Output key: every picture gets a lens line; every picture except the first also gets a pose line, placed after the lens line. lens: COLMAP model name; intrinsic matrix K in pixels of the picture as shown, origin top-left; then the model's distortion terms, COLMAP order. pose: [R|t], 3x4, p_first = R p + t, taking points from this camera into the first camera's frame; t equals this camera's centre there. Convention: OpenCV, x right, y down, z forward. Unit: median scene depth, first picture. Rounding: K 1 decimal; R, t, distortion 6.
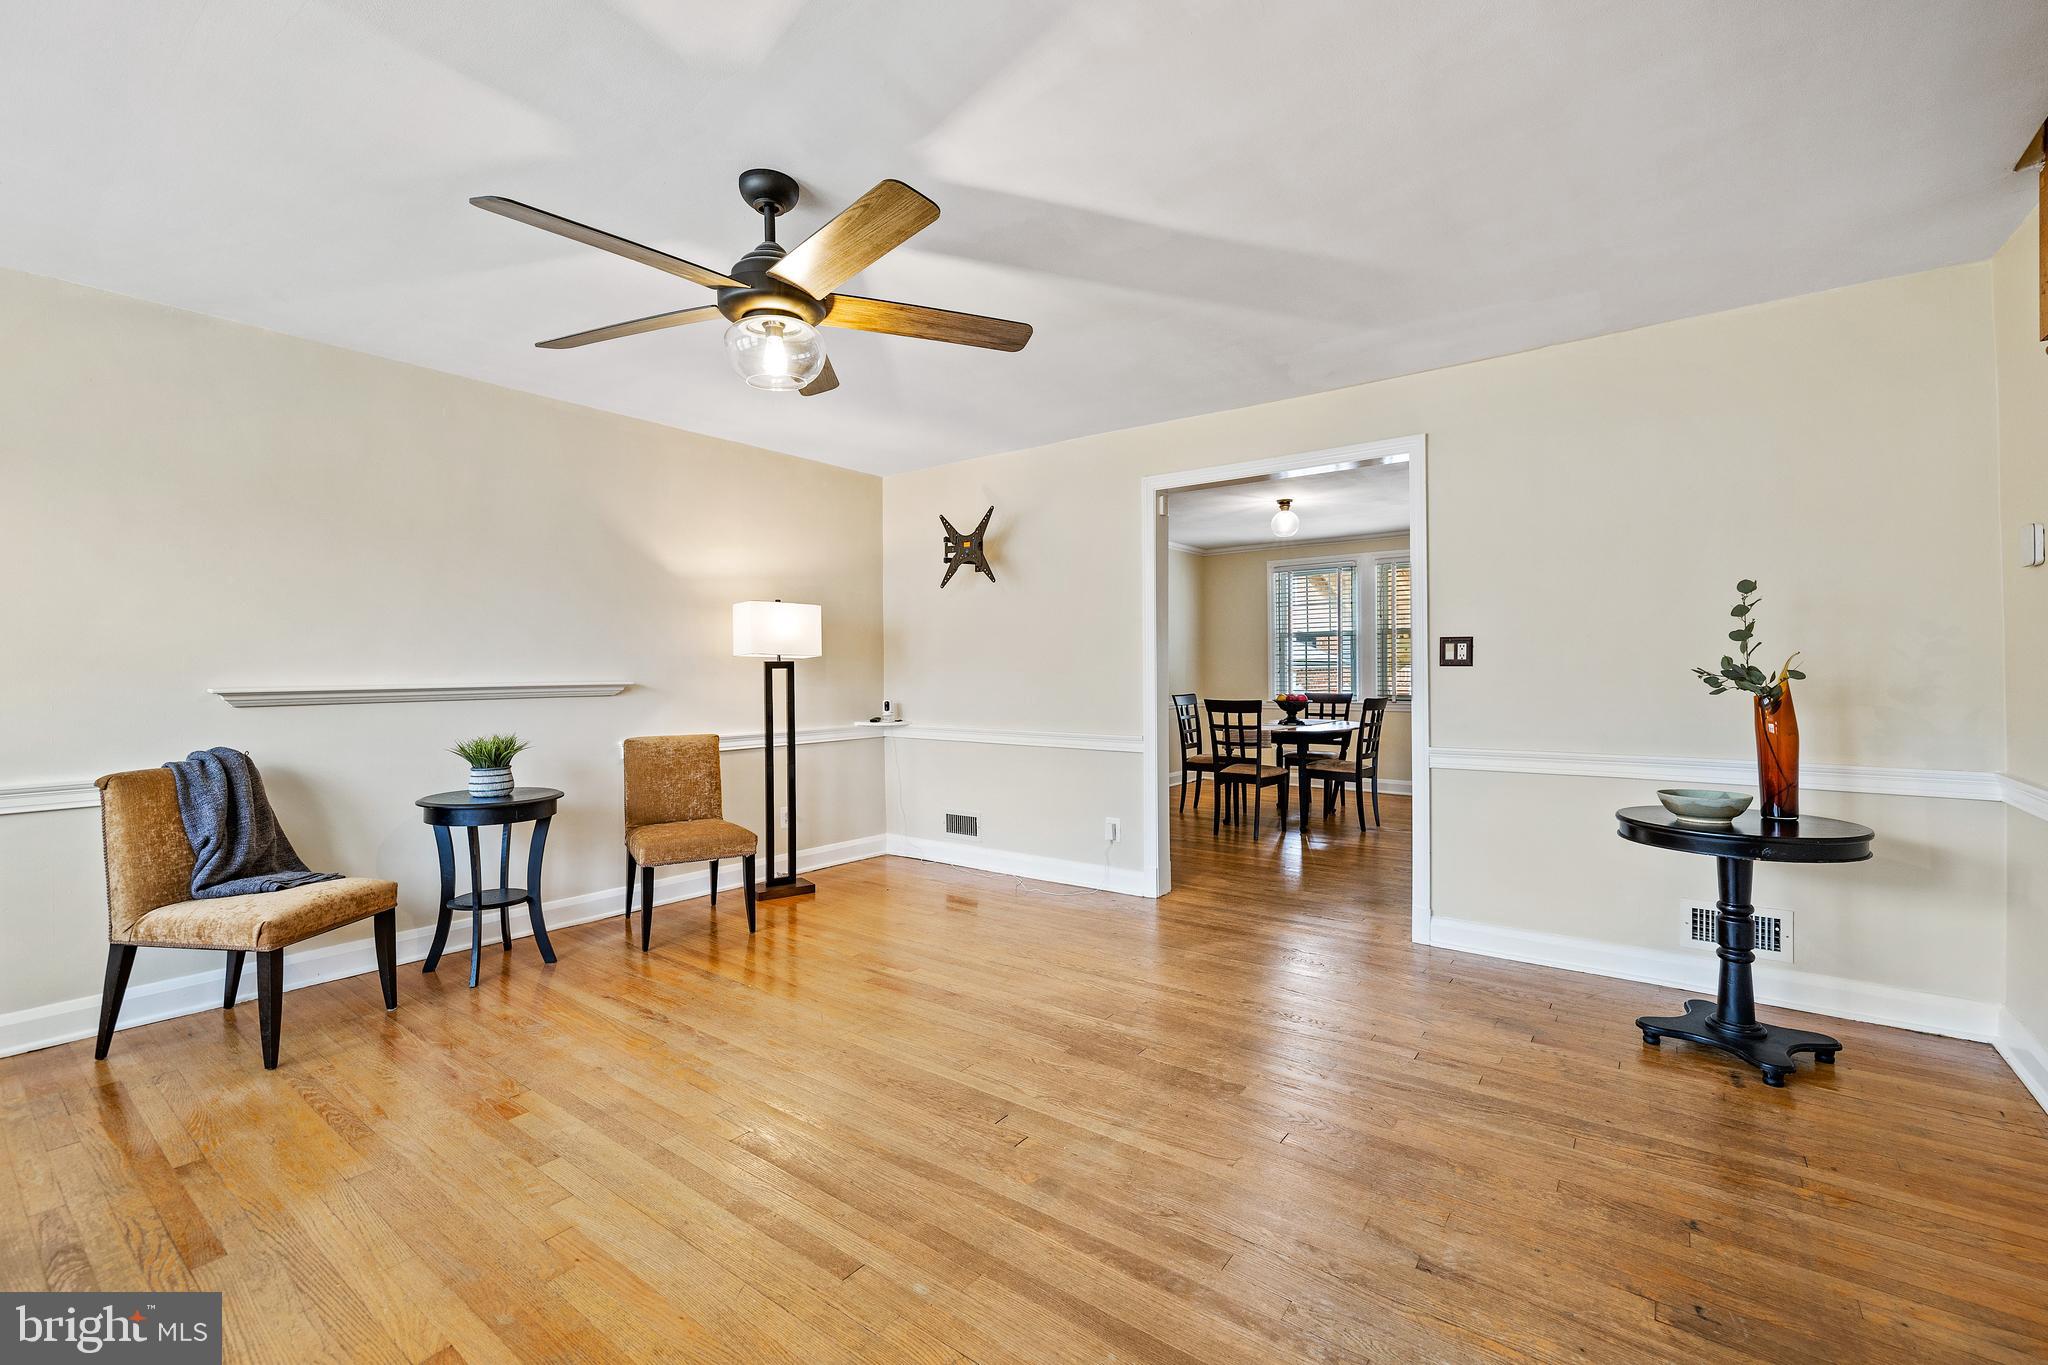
lens RADIAL K [[871.0, 0, 1024.0], [0, 871.0, 682.5], [0, 0, 1]] dist [-0.001108, -0.000279]
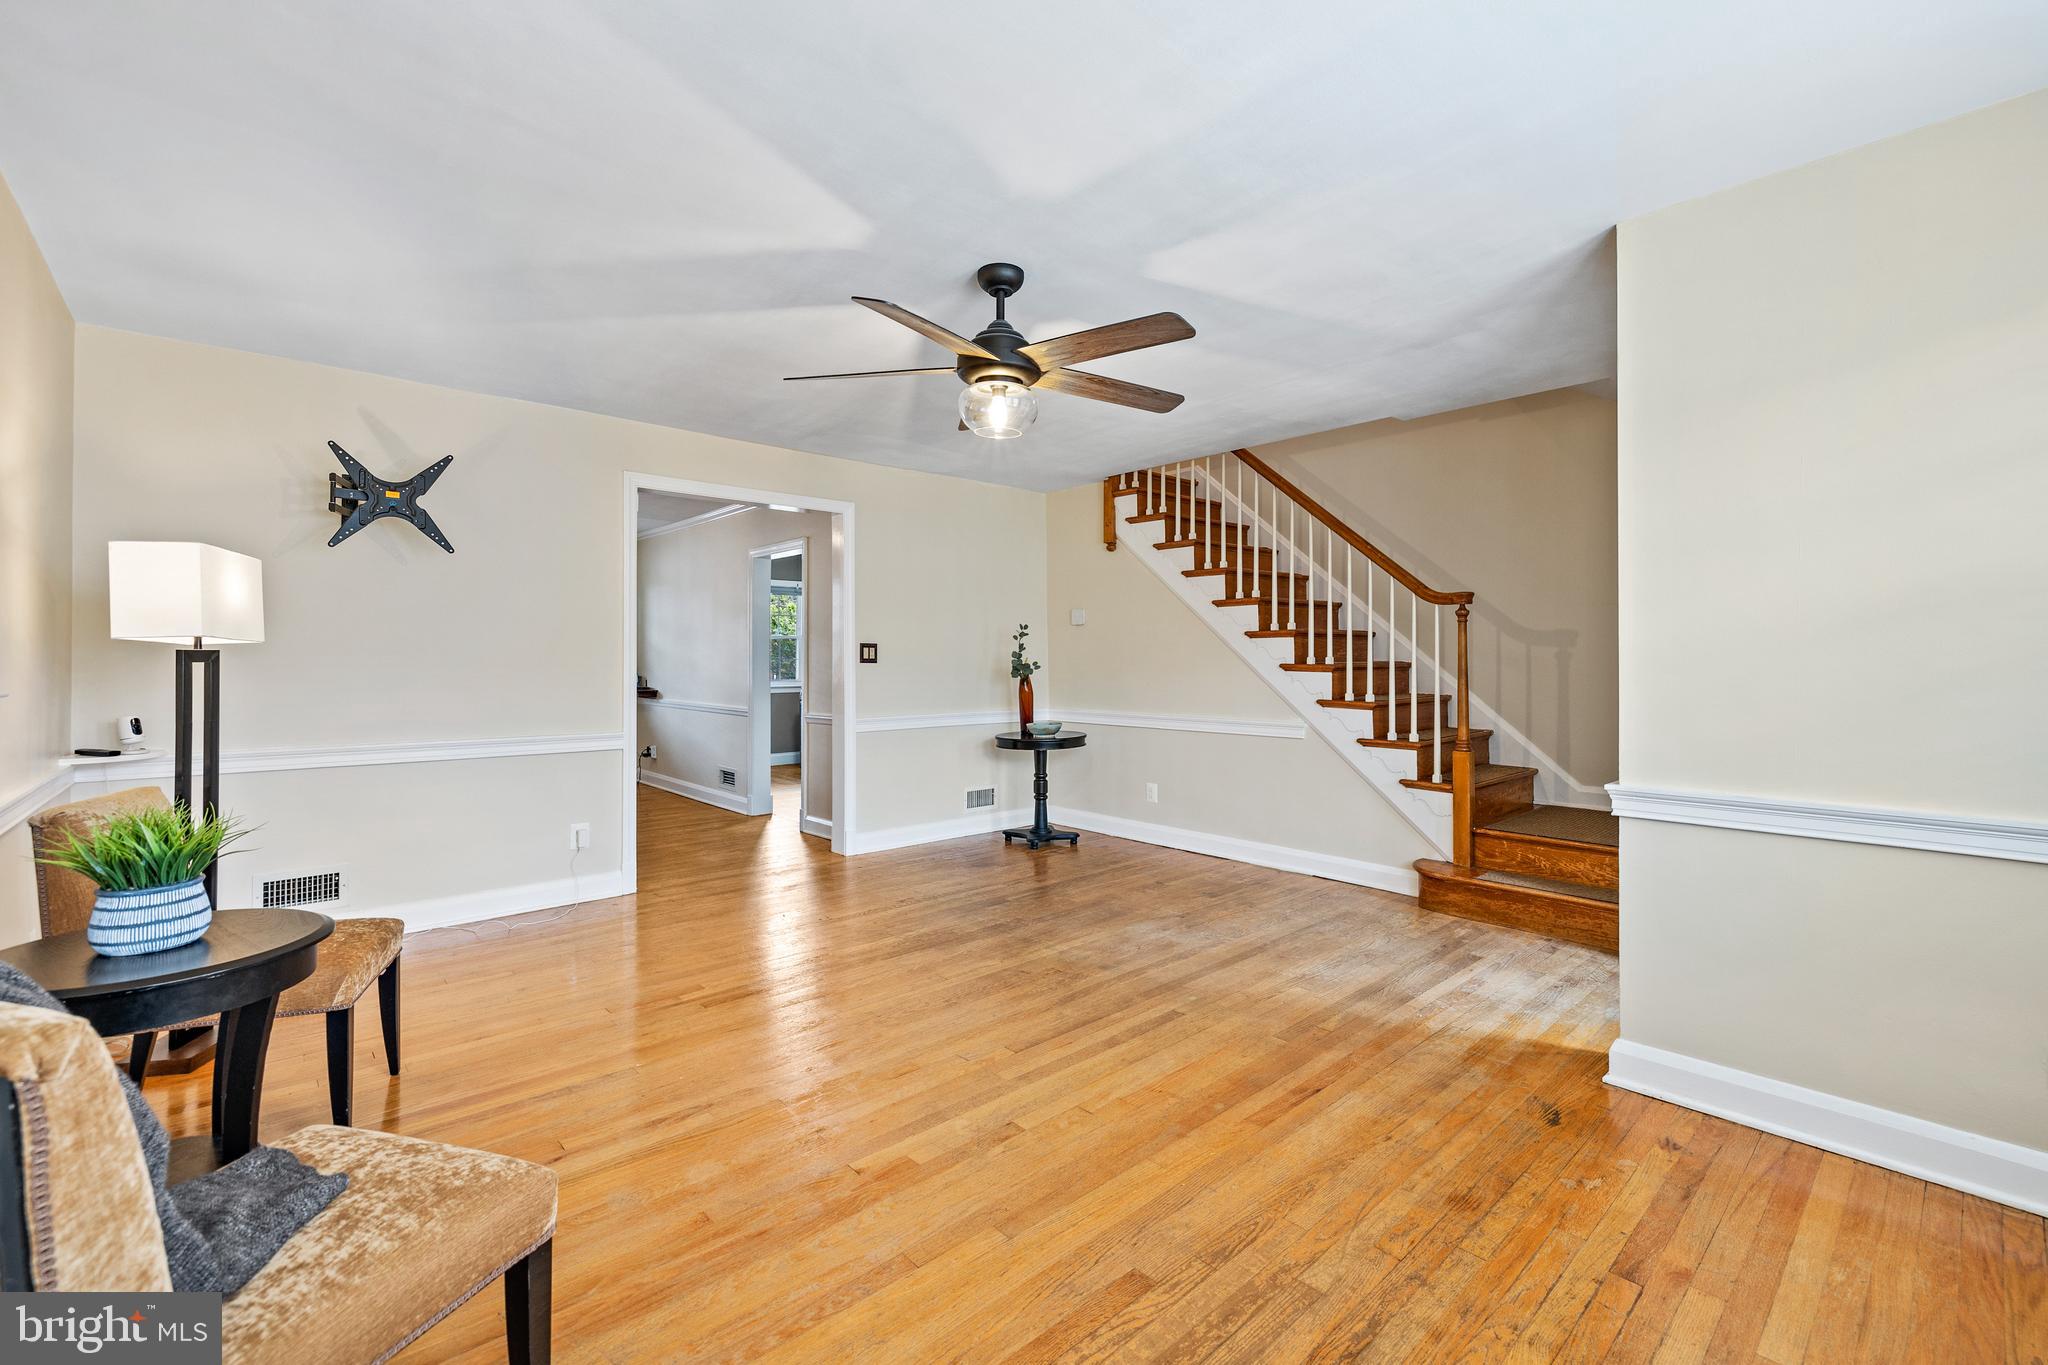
lens RADIAL K [[868.1, 0, 1024.9], [0, 868.1, 667.9], [0, 0, 1]] dist [0.000606, 0.000038]
pose [[0.191253, -0.003096, 0.981536, -0.974500], [0.012997, 0.999915, 0.000621, -0.008035], [-0.981455, 0.012639, 0.191277, 0.478734]]
